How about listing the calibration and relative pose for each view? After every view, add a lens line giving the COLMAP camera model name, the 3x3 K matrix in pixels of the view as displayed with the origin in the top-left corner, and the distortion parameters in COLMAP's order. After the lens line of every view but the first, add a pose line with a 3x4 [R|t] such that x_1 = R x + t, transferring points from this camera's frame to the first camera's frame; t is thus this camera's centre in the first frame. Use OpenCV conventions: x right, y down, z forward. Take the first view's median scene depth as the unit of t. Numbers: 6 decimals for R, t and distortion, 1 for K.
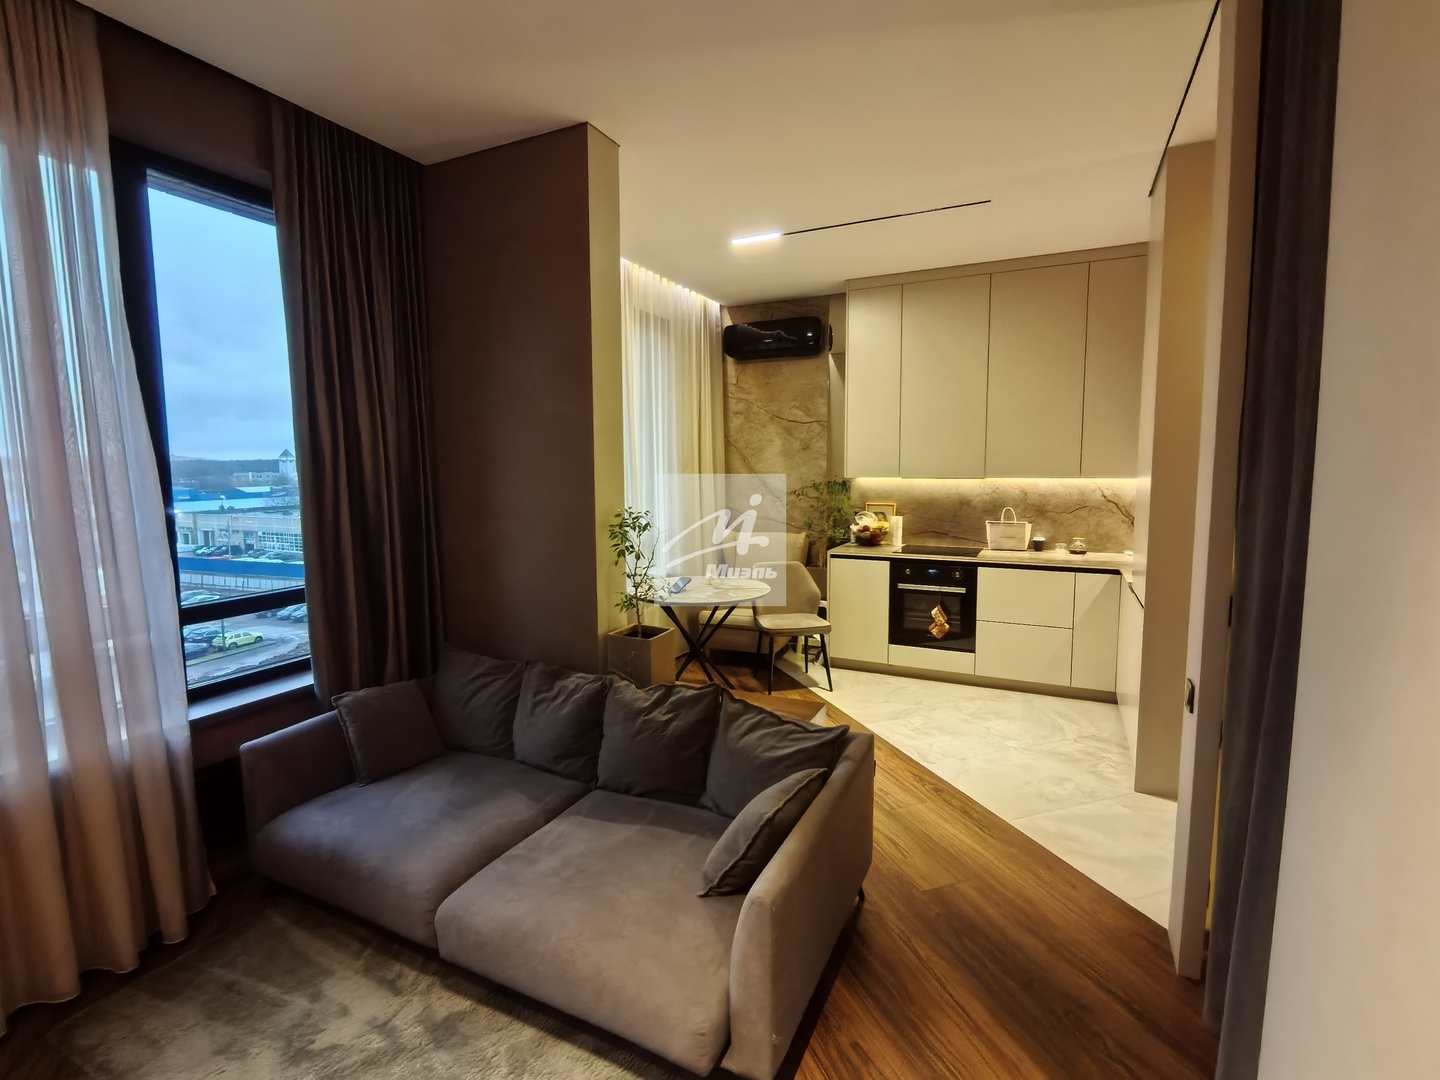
lens RADIAL K [[686.1, 0, 722.3], [0, 686.1, 531.4], [0, 0, 1]] dist [0.022129, 0.000081]
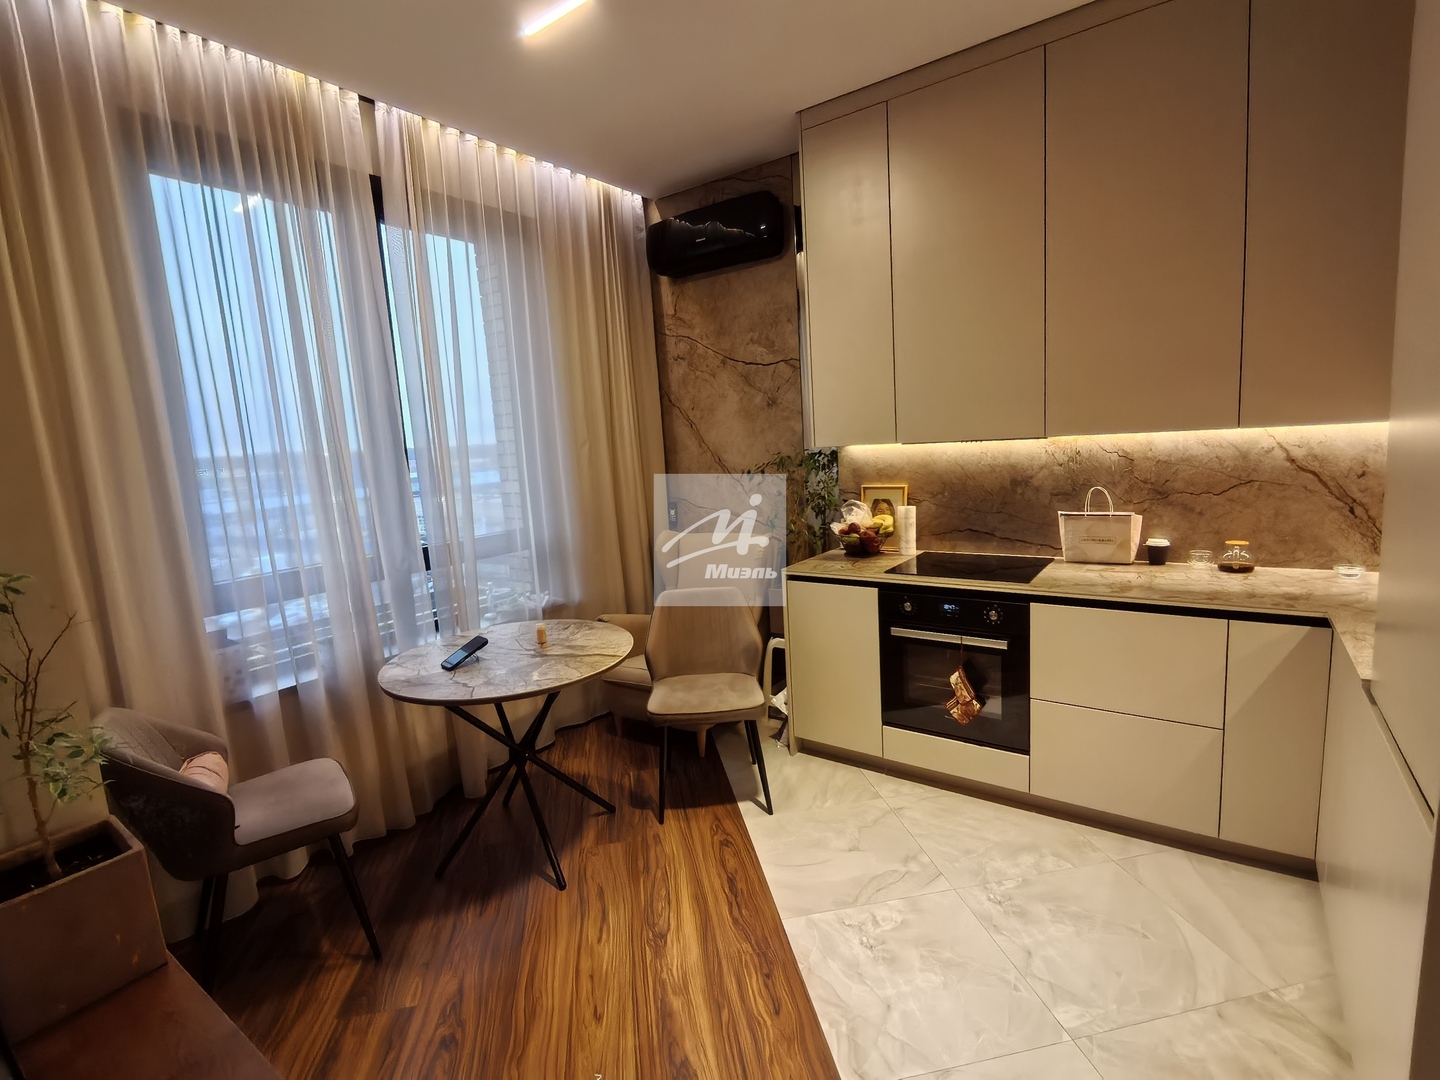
lens RADIAL K [[682.4, 0, 714.4], [0, 682.4, 530.9], [0, 0, 1]] dist [-0.006190, -0.000321]
pose [[0.981812, -0.028464, -0.187708, 0.213376], [0.036990, 0.998430, 0.042071, -0.034065], [0.186215, -0.048249, 0.981324, 0.399815]]
